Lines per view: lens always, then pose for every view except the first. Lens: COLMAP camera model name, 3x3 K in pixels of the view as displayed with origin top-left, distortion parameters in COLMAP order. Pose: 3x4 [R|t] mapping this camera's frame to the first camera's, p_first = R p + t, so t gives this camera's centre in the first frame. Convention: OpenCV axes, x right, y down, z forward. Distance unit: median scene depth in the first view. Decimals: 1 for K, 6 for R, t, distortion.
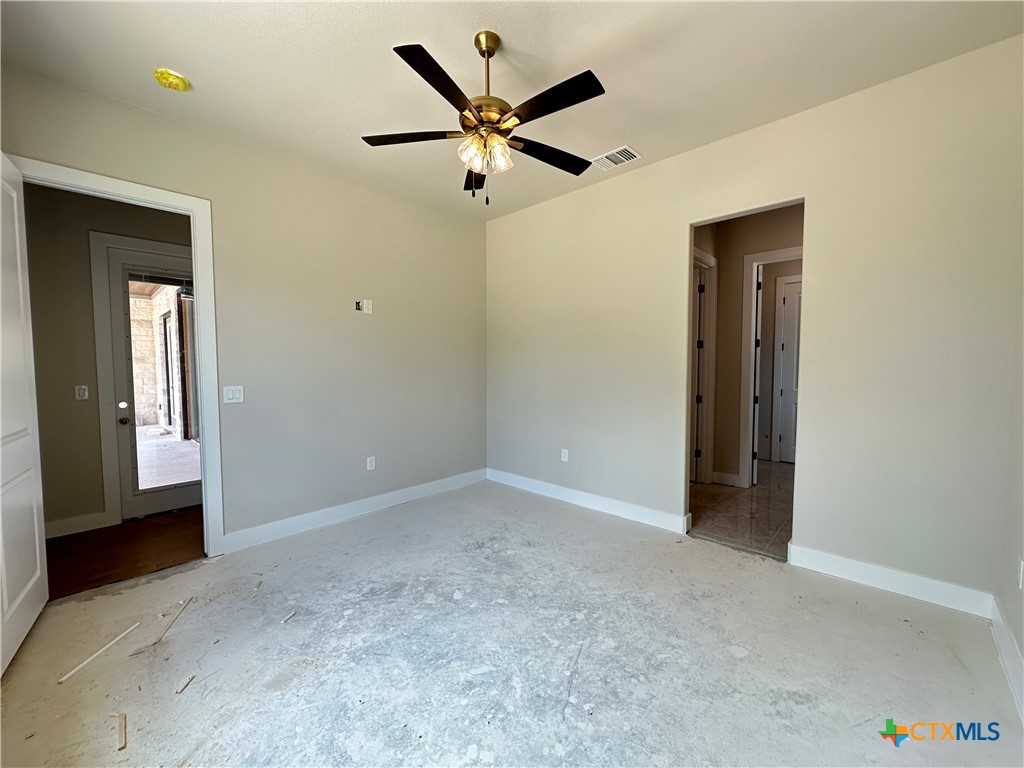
lens RADIAL K [[408.5, 0, 512.0], [0, 408.5, 384.0], [0, 0, 1]] dist [-0.002289, 0.000616]
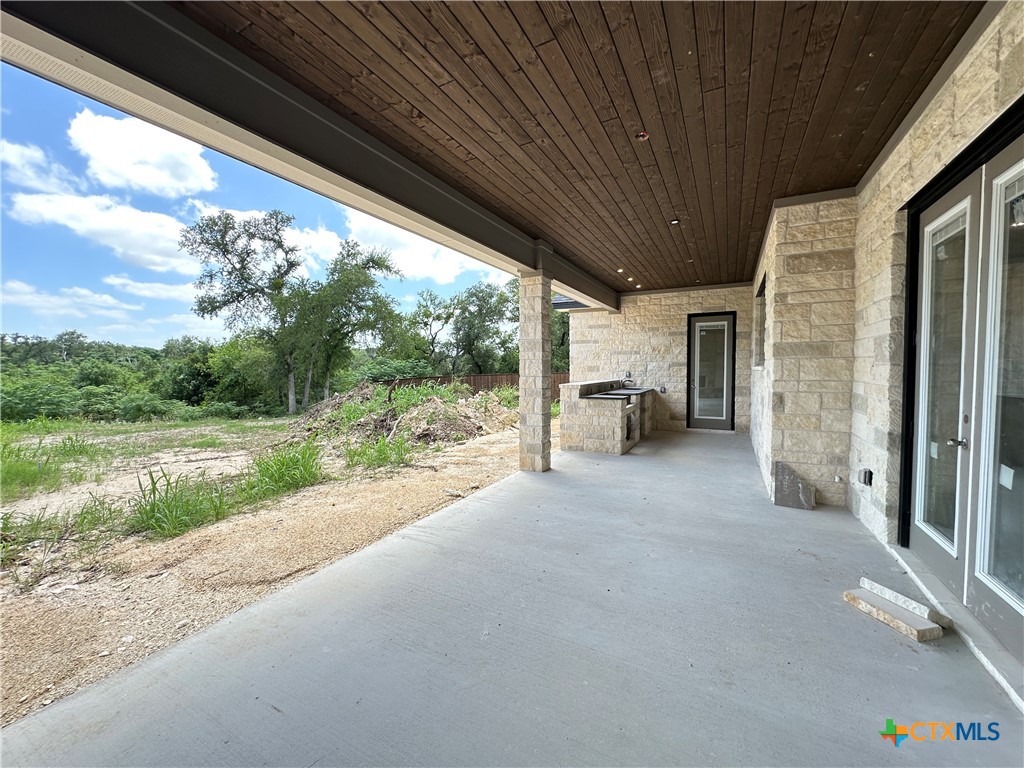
lens RADIAL K [[408.5, 0, 512.0], [0, 408.5, 384.0], [0, 0, 1]] dist [-0.002289, 0.000616]
pose [[0.270035, 0.043712, -0.961858, -0.589173], [-0.045511, 0.998432, 0.032597, -0.022773], [0.961774, 0.034973, 0.271601, 0.582103]]
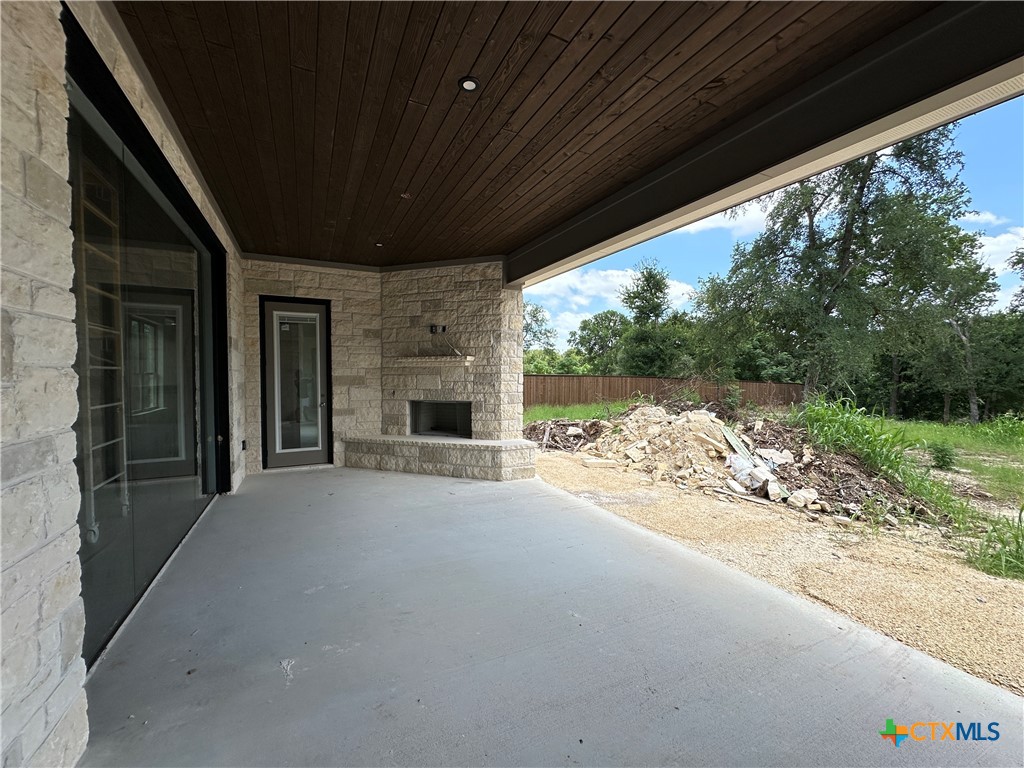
lens RADIAL K [[408.5, 0, 512.0], [0, 408.5, 384.0], [0, 0, 1]] dist [-0.002289, 0.000616]
pose [[-0.942246, -0.002594, 0.334911, -1.167094], [0.023118, 0.997081, 0.072762, -0.054541], [-0.334122, 0.076302, -0.939436, 1.219663]]
